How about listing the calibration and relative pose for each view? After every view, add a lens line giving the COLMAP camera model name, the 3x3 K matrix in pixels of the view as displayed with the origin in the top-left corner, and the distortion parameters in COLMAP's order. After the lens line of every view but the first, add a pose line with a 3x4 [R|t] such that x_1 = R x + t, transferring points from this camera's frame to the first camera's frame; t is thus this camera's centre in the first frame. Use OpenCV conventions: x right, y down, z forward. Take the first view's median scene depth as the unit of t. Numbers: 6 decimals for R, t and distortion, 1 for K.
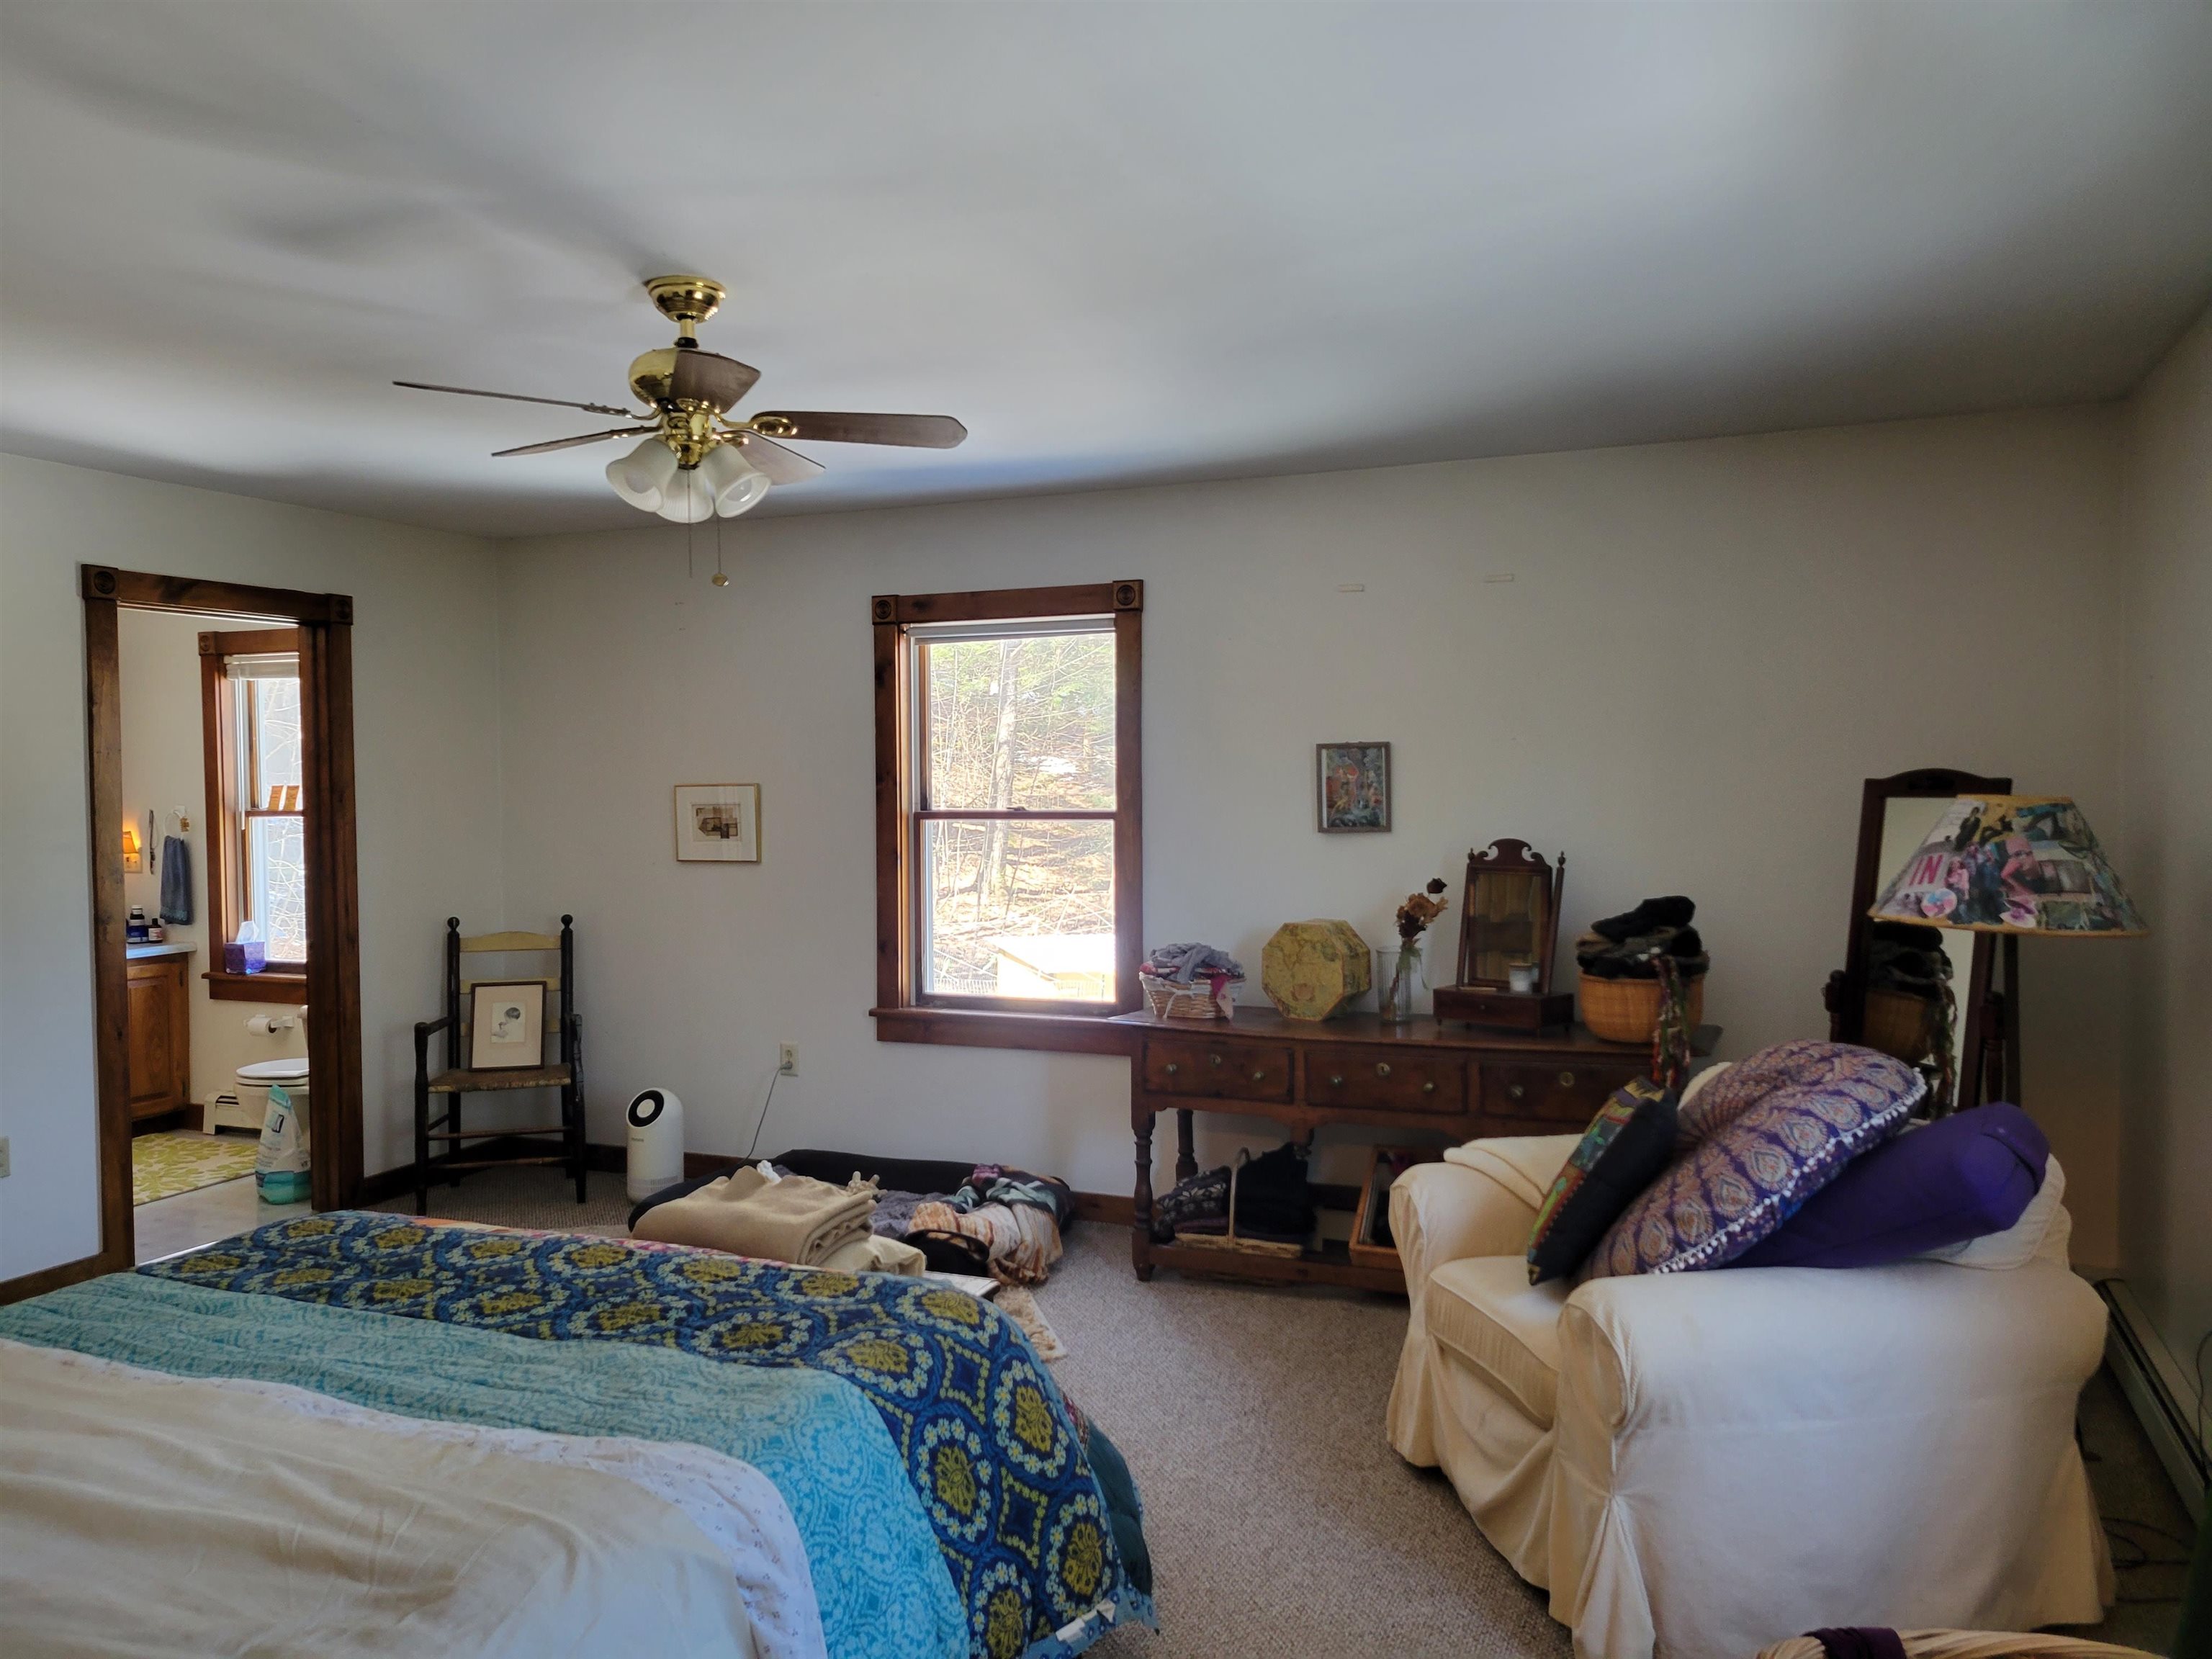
lens RADIAL K [[1678.1, 0, 1101.2], [0, 1678.1, 841.3], [0, 0, 1]] dist [0.006734, 0.000401]
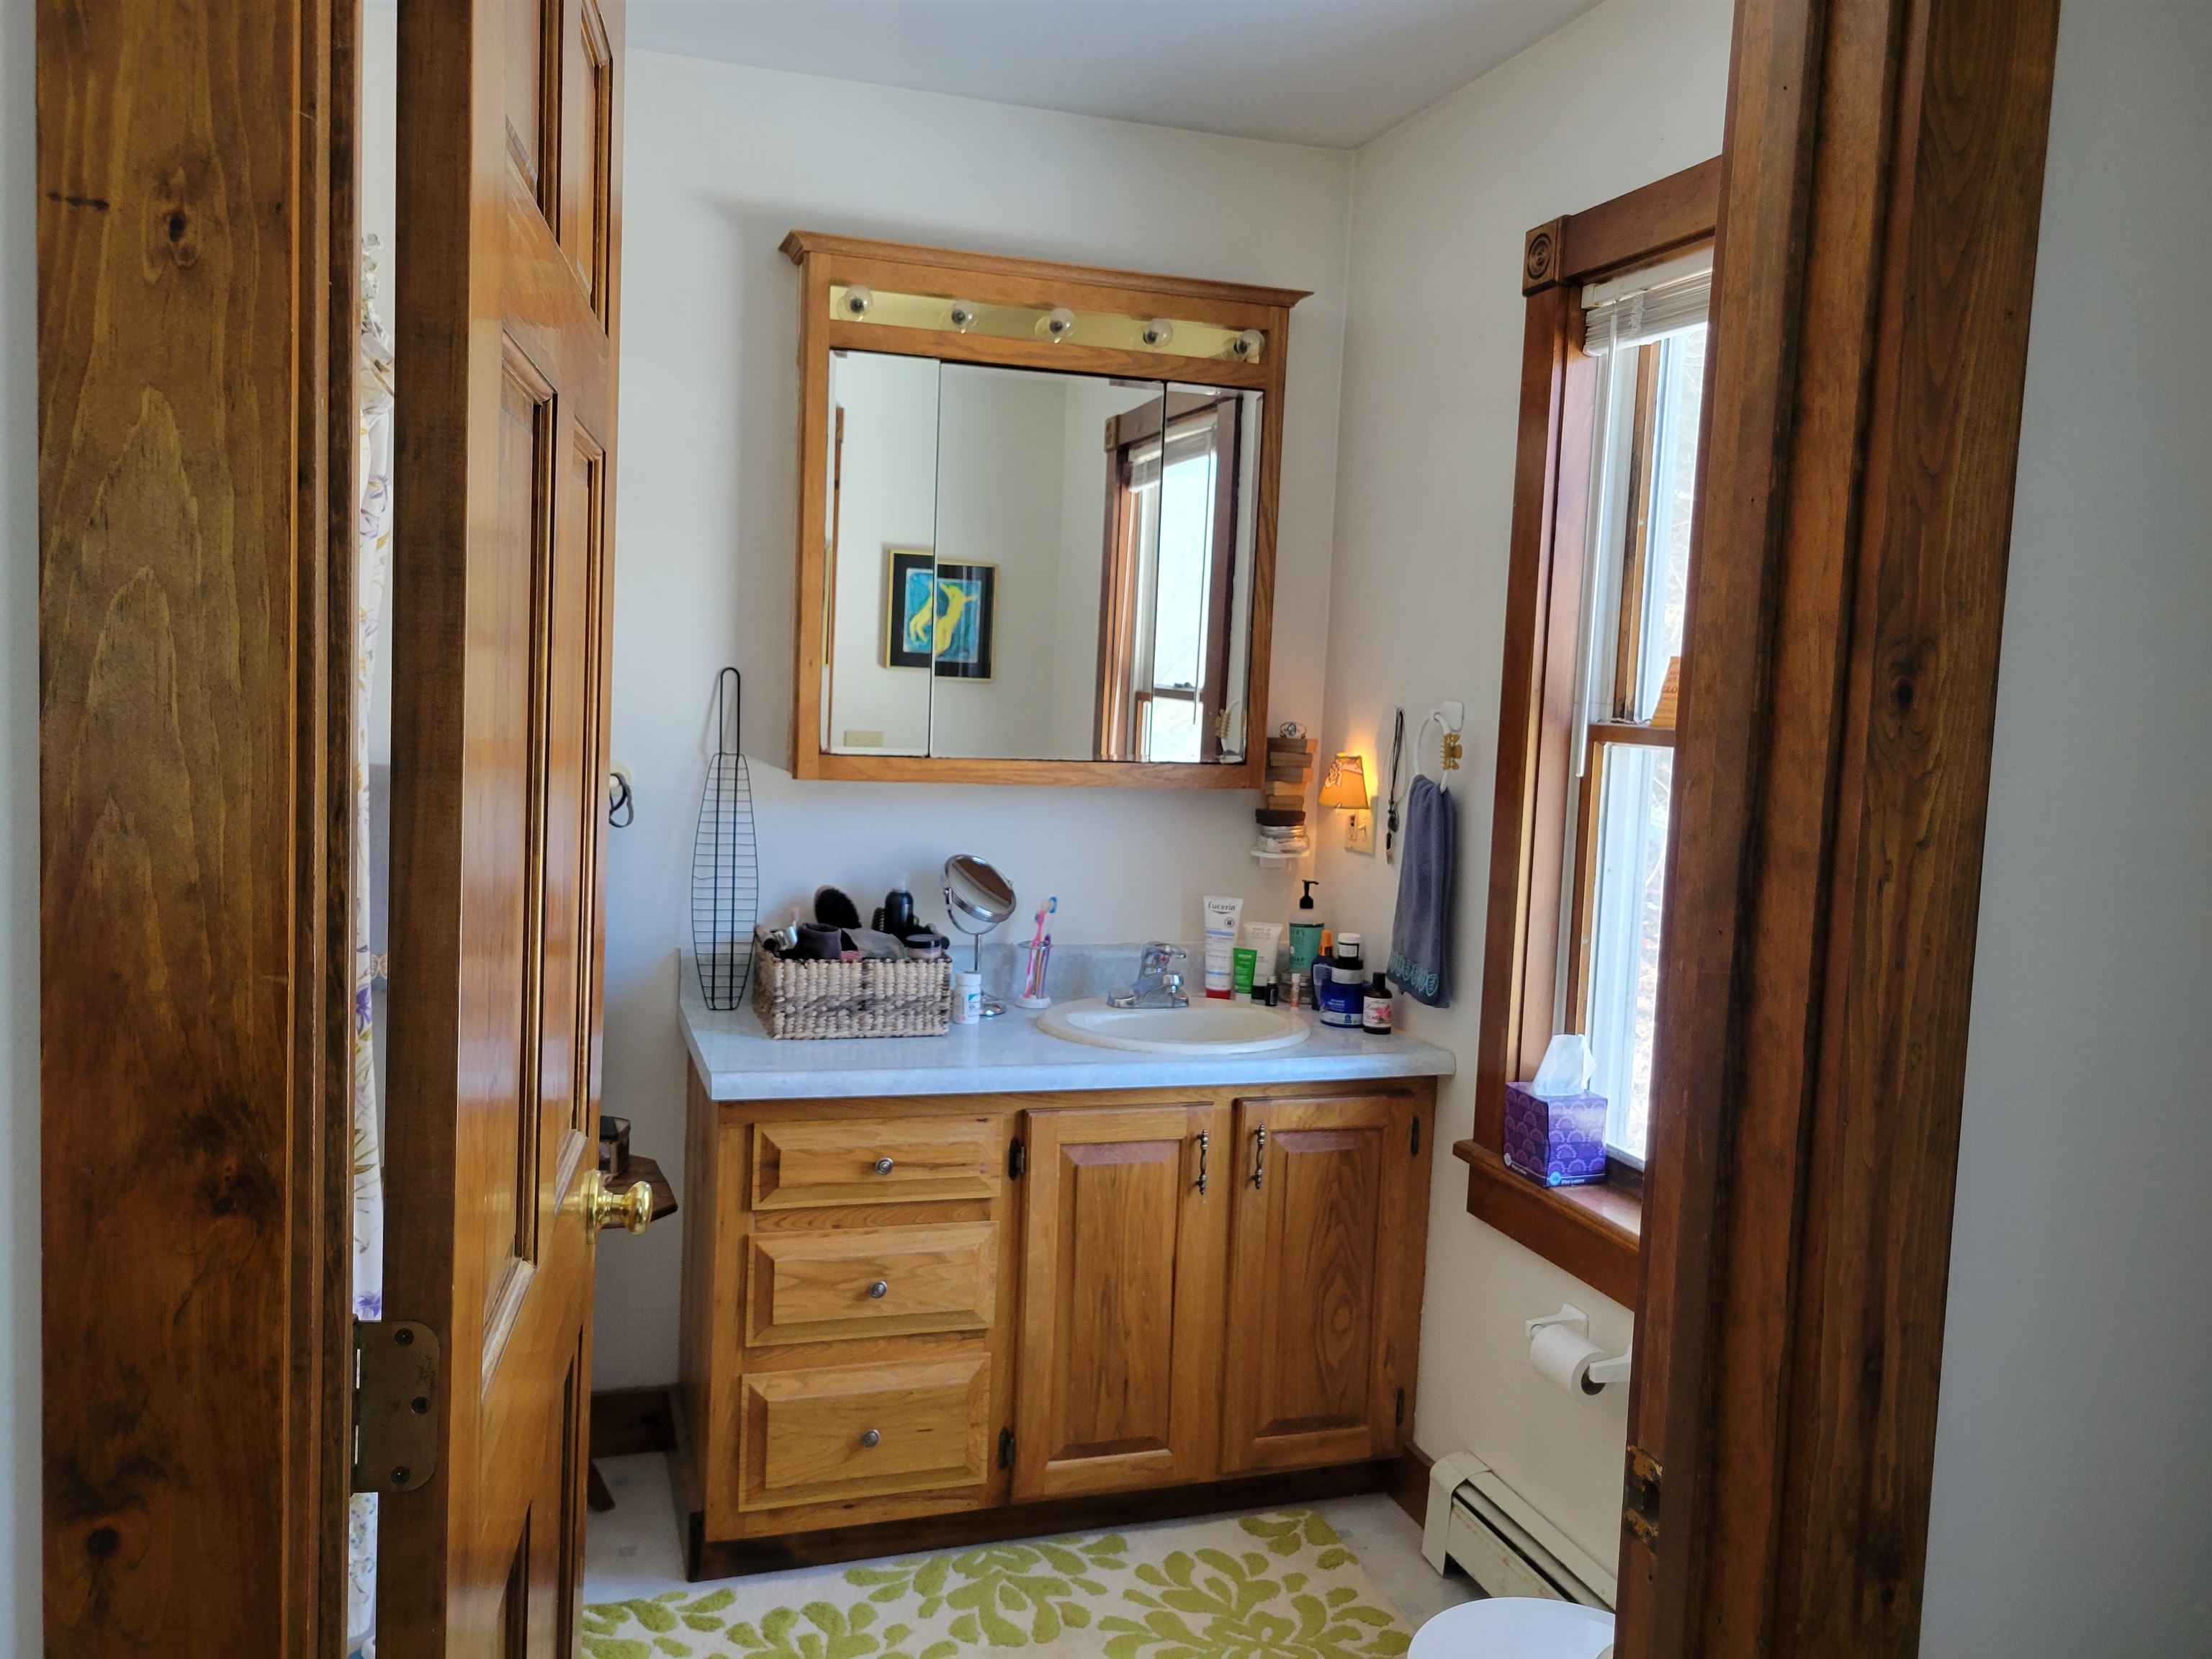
lens RADIAL K [[1678.1, 0, 1099.7], [0, 1678.1, 820.5], [0, 0, 1]] dist [0.006734, 0.000401]
pose [[0.664362, 0.102316, -0.740374, -0.311988], [-0.073221, 0.994730, 0.071764, -0.015467], [0.743815, 0.006534, 0.668353, 0.680846]]
